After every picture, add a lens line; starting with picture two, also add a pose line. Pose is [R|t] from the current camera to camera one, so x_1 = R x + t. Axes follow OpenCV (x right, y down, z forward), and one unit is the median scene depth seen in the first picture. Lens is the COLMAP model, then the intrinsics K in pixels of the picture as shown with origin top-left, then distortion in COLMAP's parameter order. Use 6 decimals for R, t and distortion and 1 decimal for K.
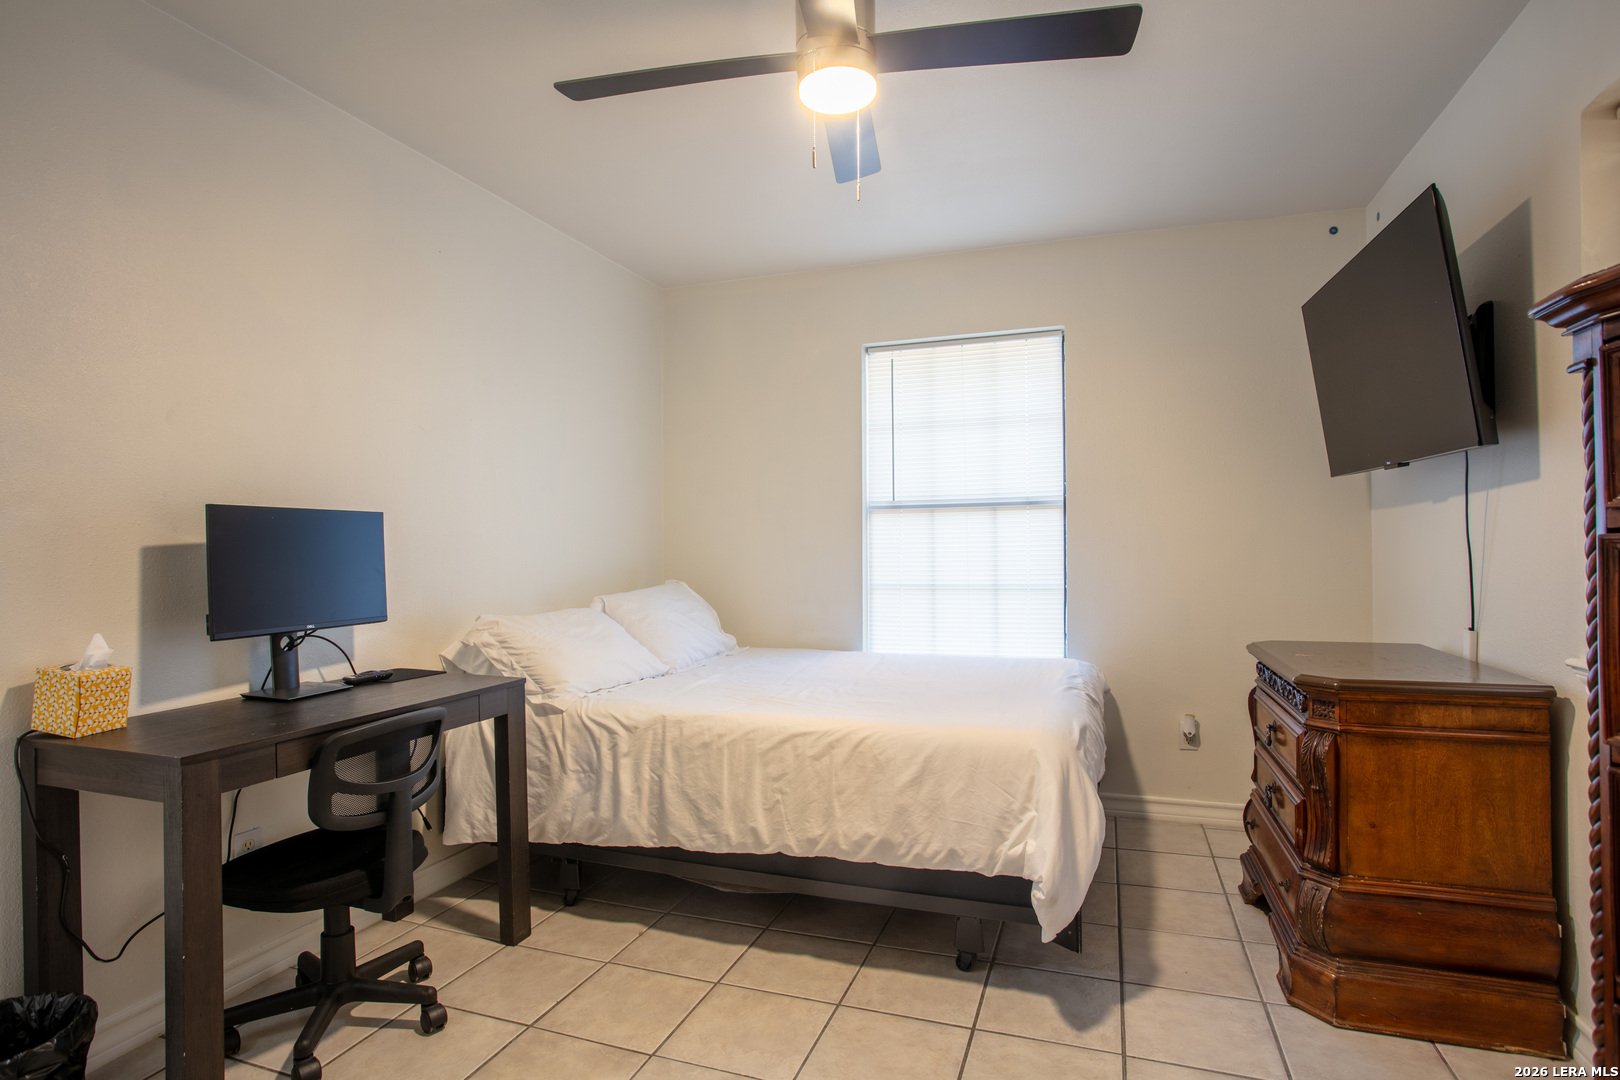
lens RADIAL K [[832.4, 0, 813.6], [0, 832.4, 529.5], [0, 0, 1]] dist [-0.063271, 0.024263]
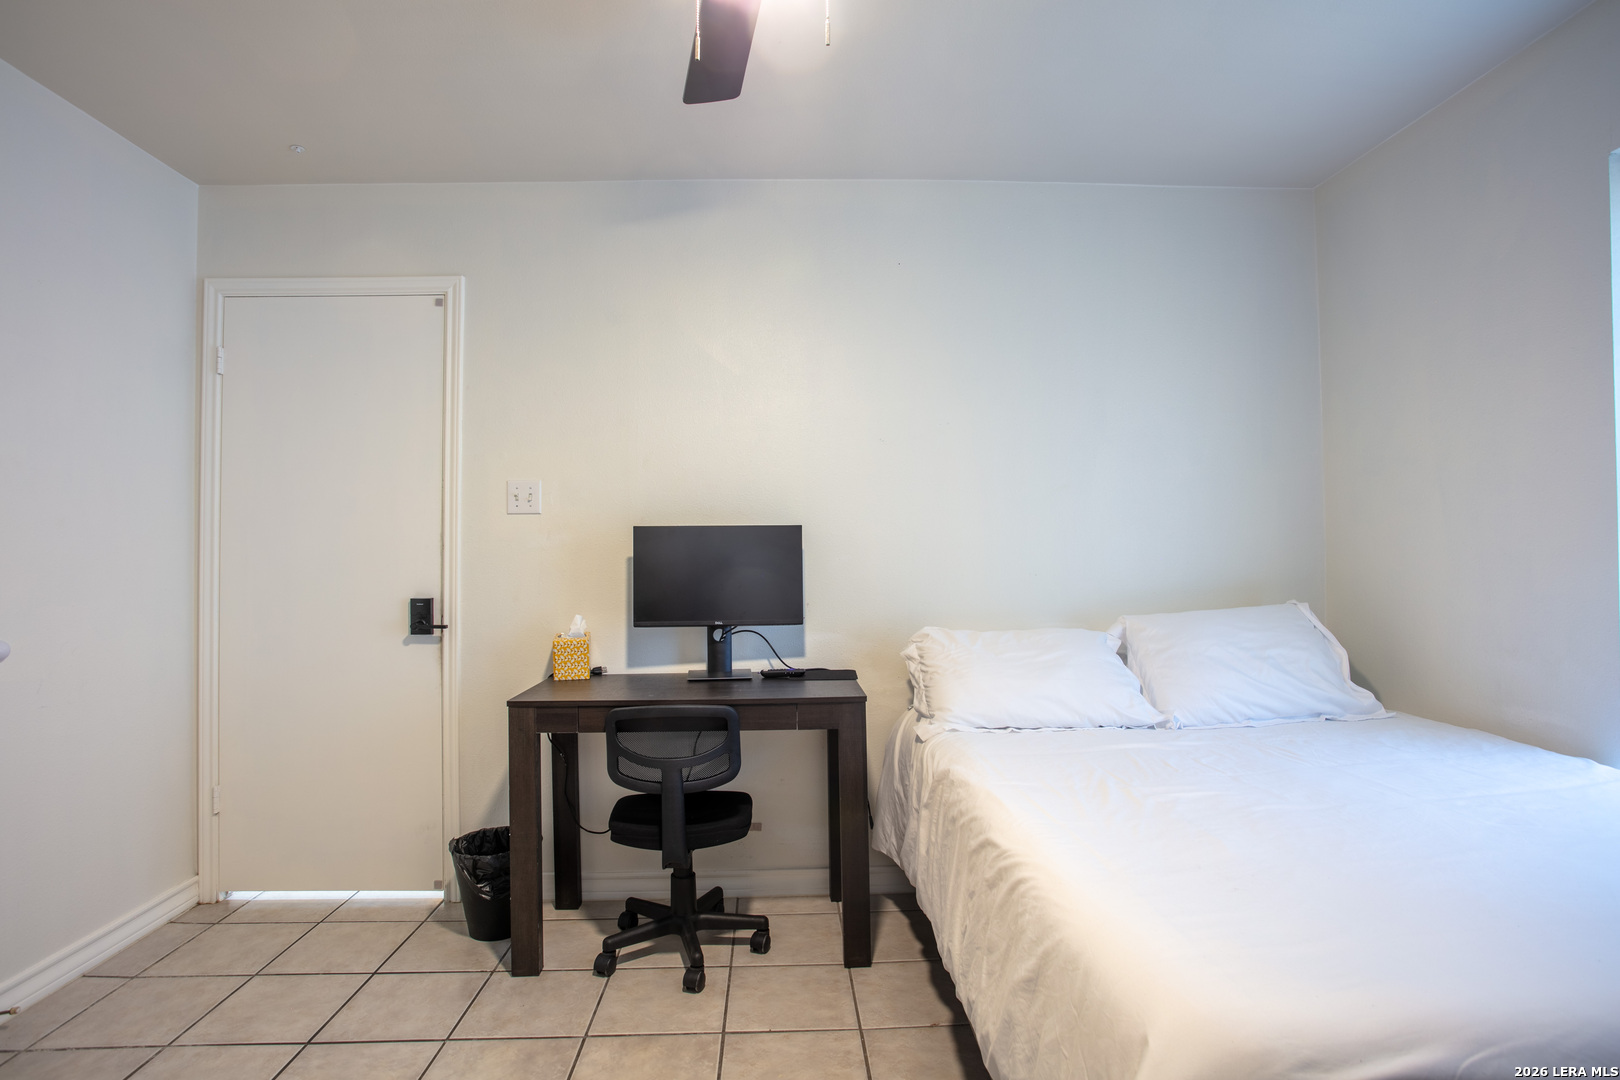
lens RADIAL K [[832.4, 0, 805.6], [0, 832.4, 541.5], [0, 0, 1]] dist [-0.063271, 0.024263]
pose [[0.364724, -0.012654, -0.931030, 0.578171], [0.027296, 0.999623, -0.002893, 0.004999], [0.930716, -0.024358, 0.364932, 0.665808]]
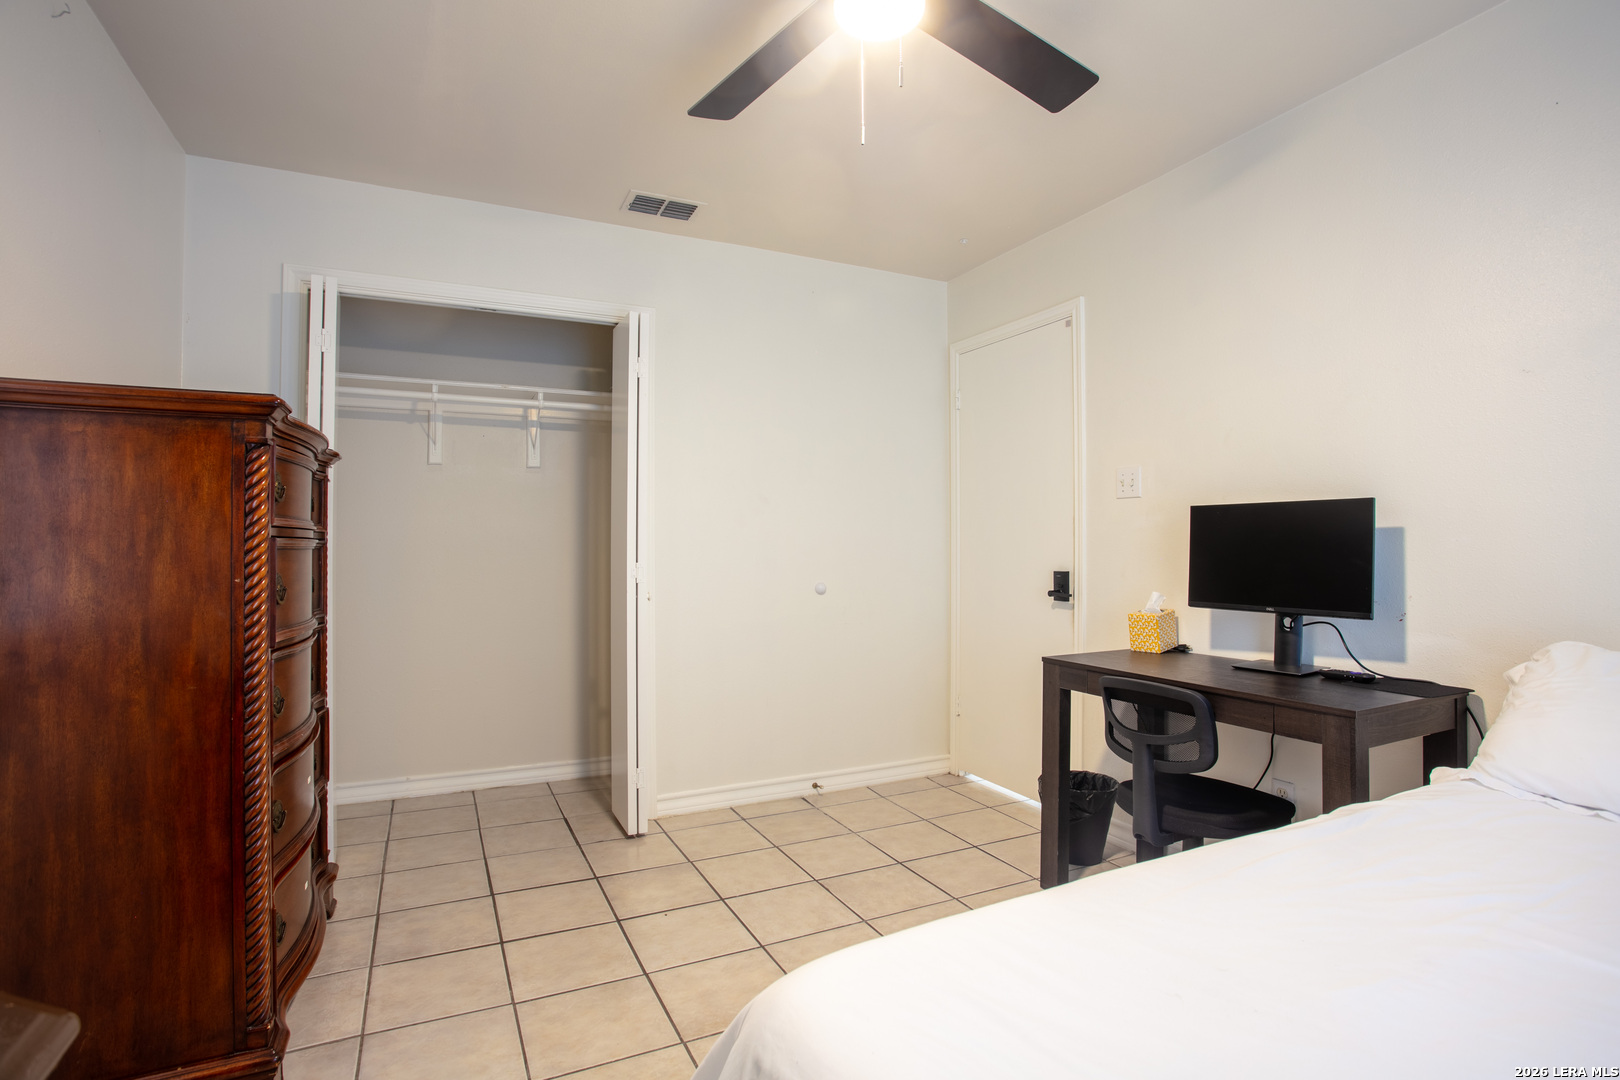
lens RADIAL K [[789.7, 0, 802.0], [0, 789.7, 542.3], [0, 0, 1]] dist [-0.055408, 0.019020]
pose [[-0.707406, 0.003979, -0.706796, 0.564582], [0.020111, 0.999693, -0.014500, 0.030892], [0.706521, -0.024472, -0.707269, 1.283317]]
